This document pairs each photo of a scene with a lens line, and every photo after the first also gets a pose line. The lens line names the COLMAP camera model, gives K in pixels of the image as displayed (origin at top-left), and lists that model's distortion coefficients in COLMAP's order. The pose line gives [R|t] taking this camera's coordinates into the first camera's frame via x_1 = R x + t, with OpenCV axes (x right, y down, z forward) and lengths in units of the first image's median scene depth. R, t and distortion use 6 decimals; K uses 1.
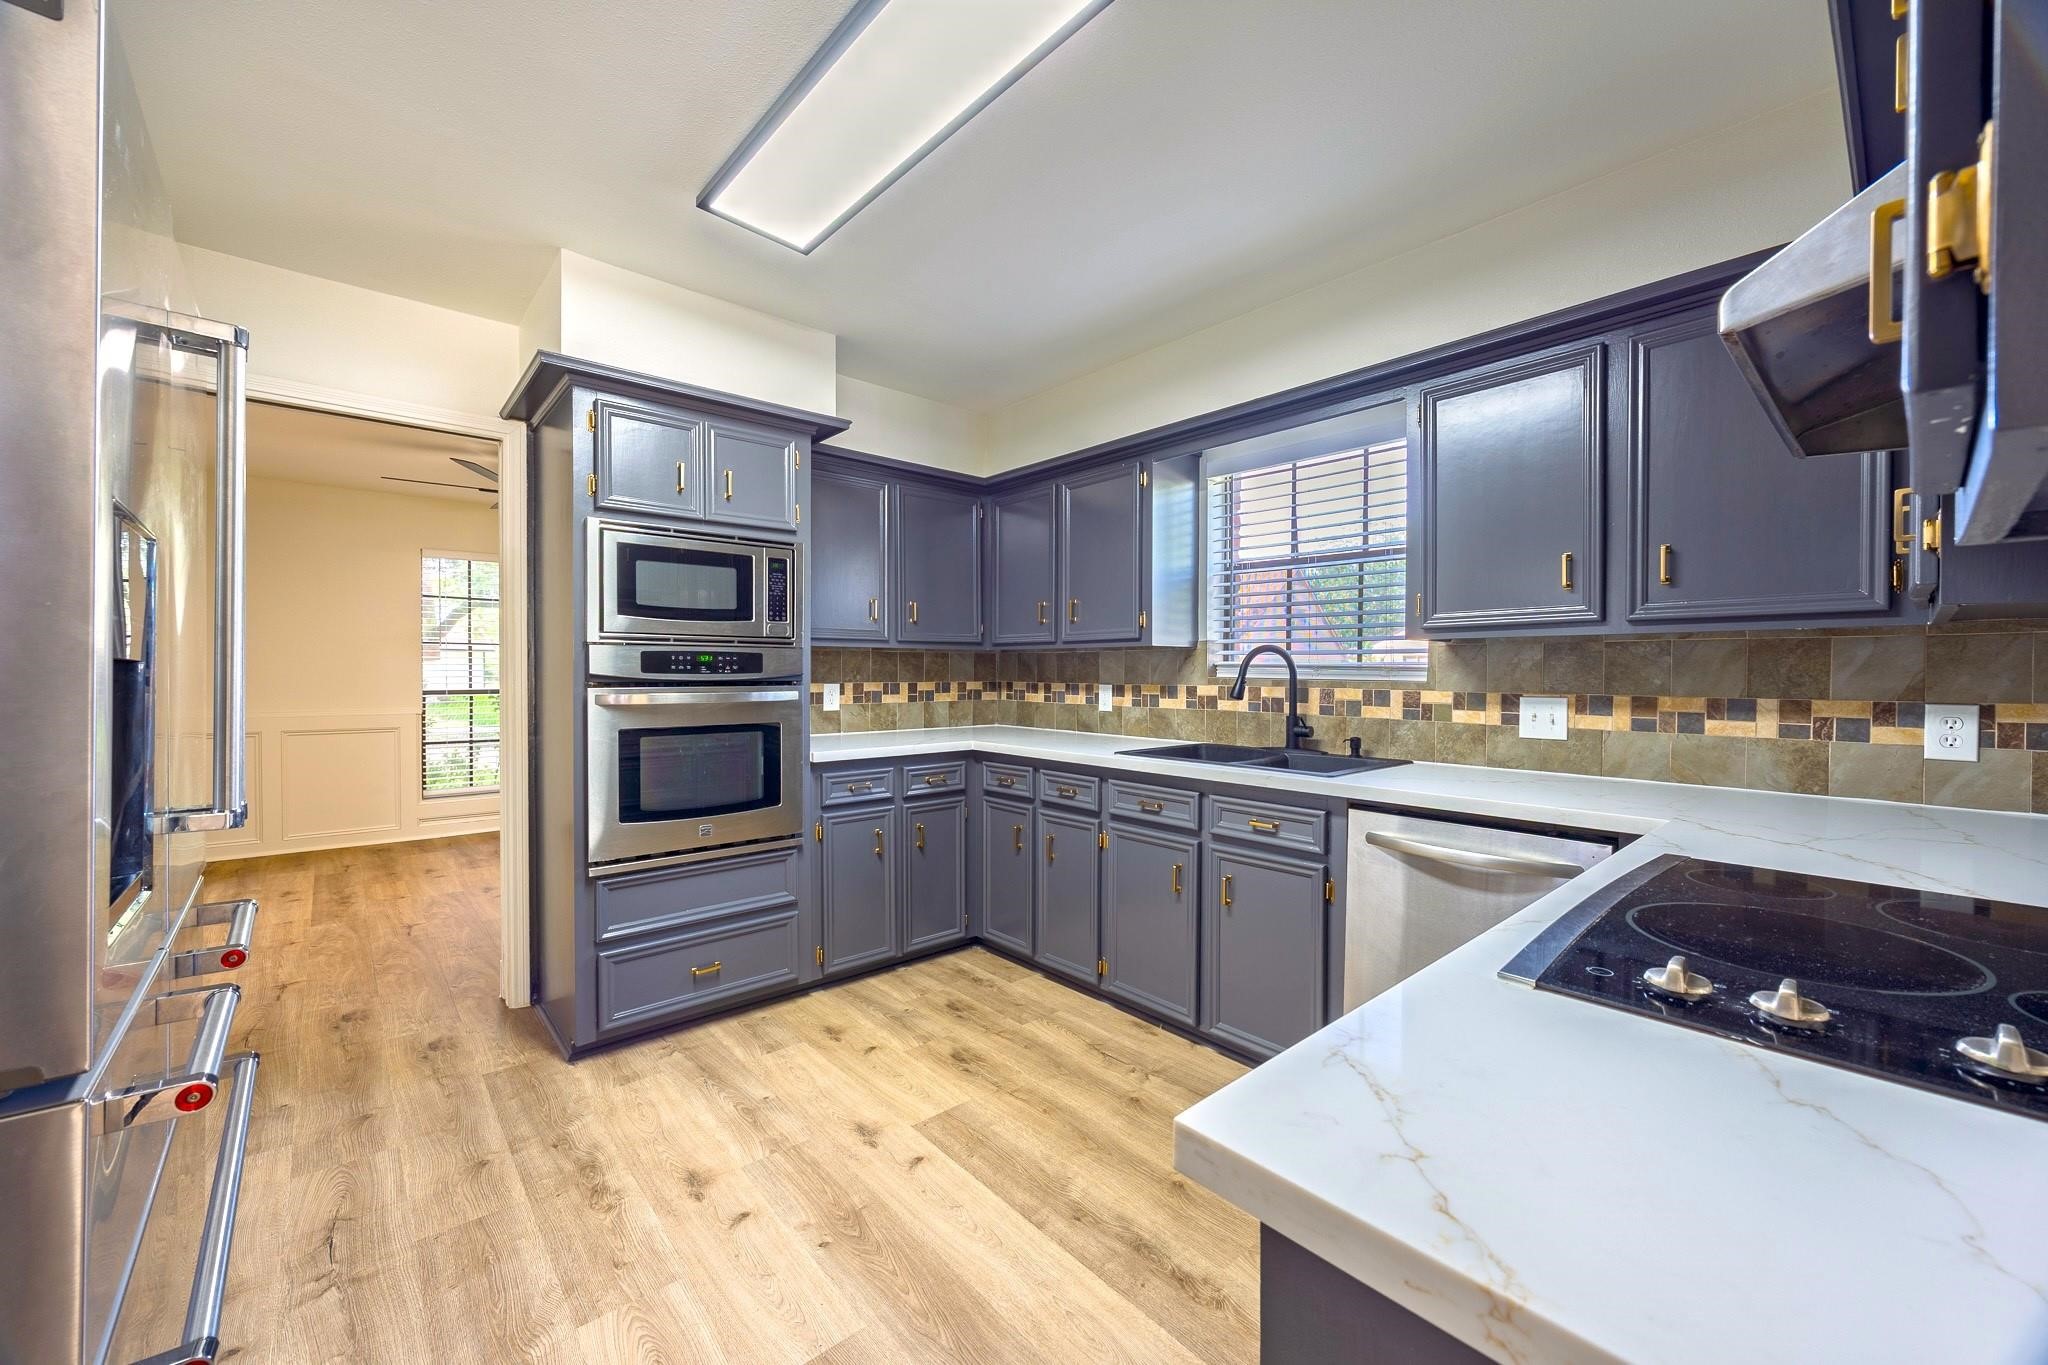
lens RADIAL K [[783.0, 0, 1052.1], [0, 783.0, 674.9], [0, 0, 1]] dist [-0.002168, 0.000199]
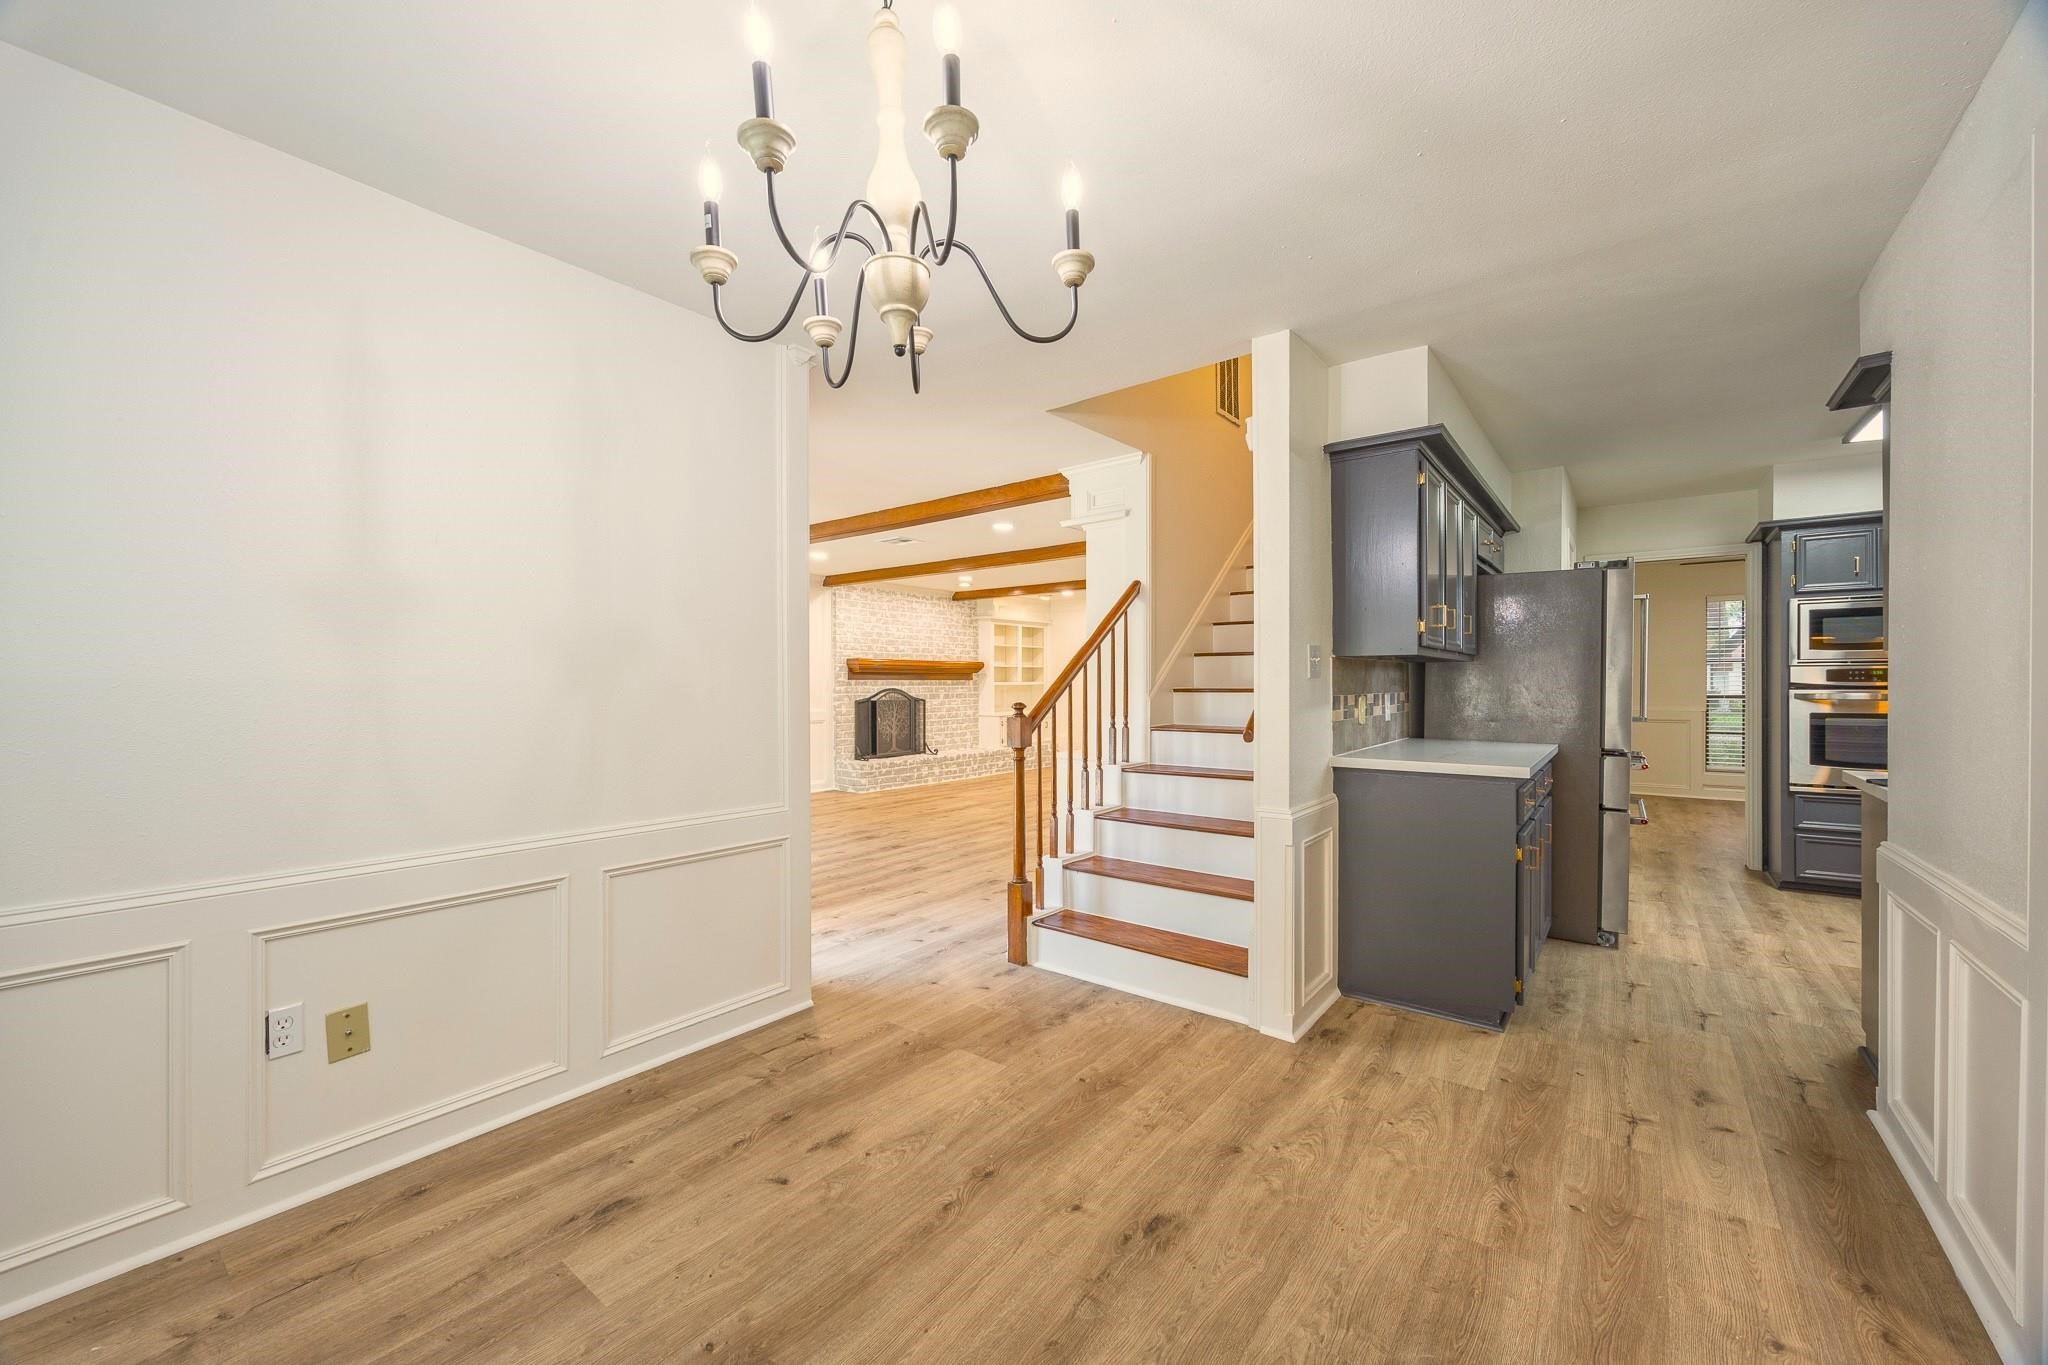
lens RADIAL K [[783.0, 0, 1052.1], [0, 783.0, 674.9], [0, 0, 1]] dist [-0.002168, 0.000199]
pose [[0.188831, -0.000529, -0.982009, 0.889049], [-0.013483, 0.999904, -0.003131, 0.010847], [0.981917, 0.013832, 0.188806, -1.062908]]
